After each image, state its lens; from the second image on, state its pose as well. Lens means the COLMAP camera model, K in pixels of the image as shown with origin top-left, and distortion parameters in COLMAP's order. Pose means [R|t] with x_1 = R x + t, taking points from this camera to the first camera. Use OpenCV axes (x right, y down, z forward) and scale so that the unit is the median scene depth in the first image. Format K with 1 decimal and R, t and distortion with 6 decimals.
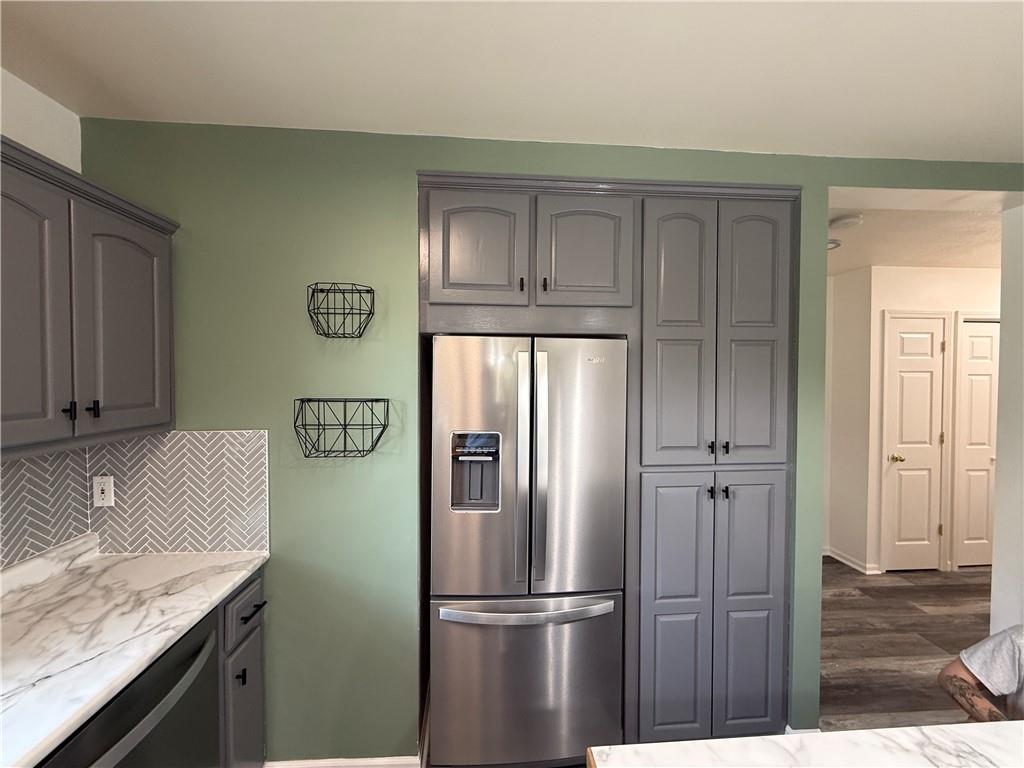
lens RADIAL K [[403.6, 0, 508.8], [0, 403.6, 382.2], [0, 0, 1]] dist [-0.001329, 0.000389]
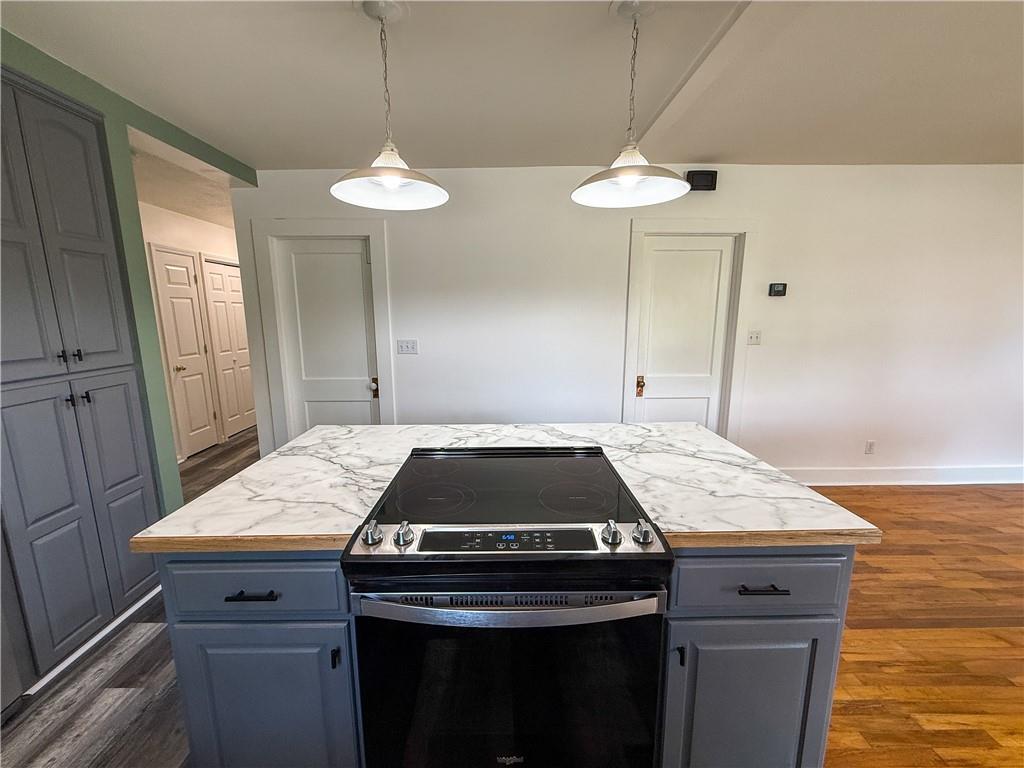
lens RADIAL K [[403.6, 0, 513.1], [0, 403.6, 377.1], [0, 0, 1]] dist [-0.001329, 0.000389]
pose [[0.044775, -0.164873, 0.985298, -0.438467], [0.023405, 0.986190, 0.163958, 0.071930], [-0.998723, 0.015719, 0.048015, -0.165740]]
